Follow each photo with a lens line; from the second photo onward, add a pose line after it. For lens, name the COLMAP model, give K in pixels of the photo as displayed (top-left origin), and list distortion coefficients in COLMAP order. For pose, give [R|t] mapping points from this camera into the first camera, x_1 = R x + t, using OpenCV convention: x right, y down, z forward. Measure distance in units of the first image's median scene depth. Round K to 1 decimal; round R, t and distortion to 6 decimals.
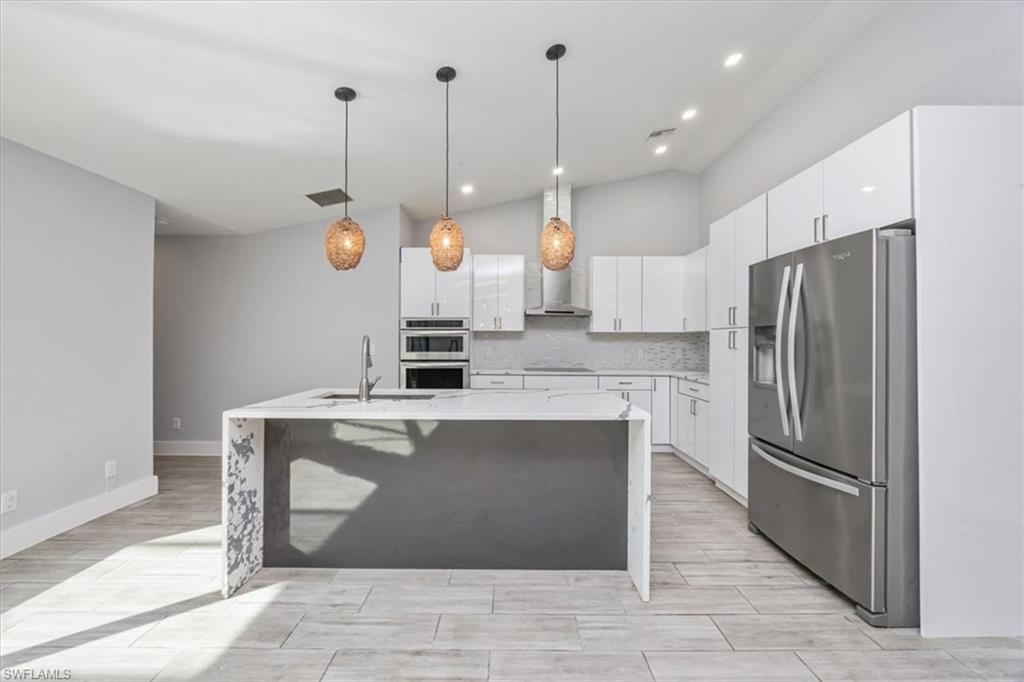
lens RADIAL K [[386.6, 0, 510.8], [0, 386.6, 339.8], [0, 0, 1]] dist [-0.002167, -0.000106]
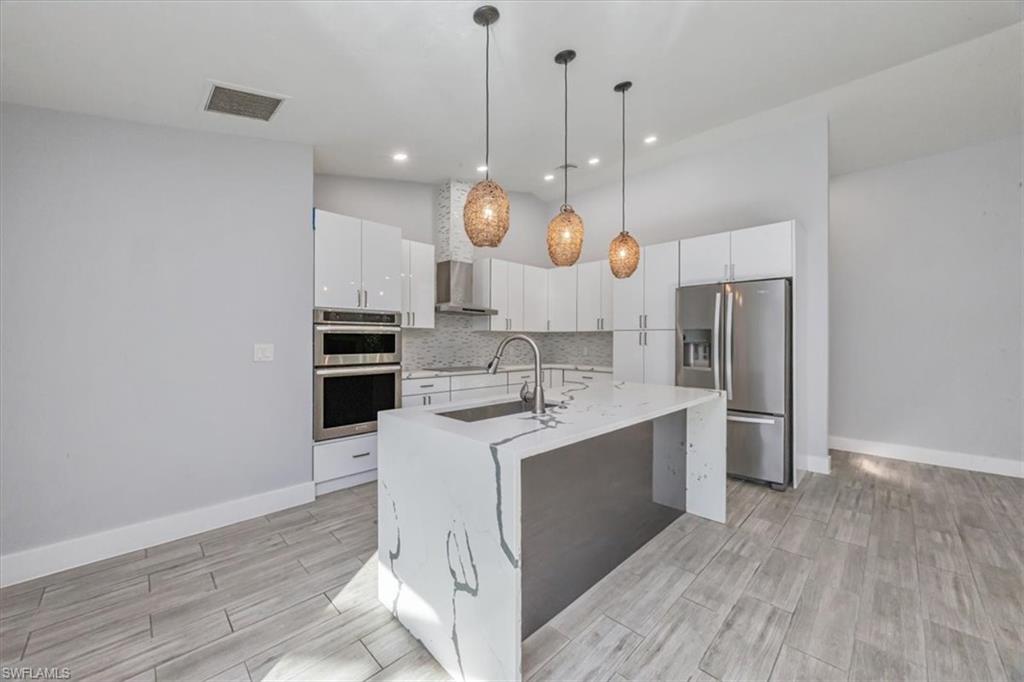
lens RADIAL K [[386.6, 0, 510.8], [0, 386.6, 339.8], [0, 0, 1]] dist [-0.002167, -0.000106]
pose [[0.708731, -0.002895, 0.705473, -0.533909], [-0.001653, 0.999982, 0.005763, -0.001777], [-0.705477, -0.005251, 0.708714, 0.243976]]
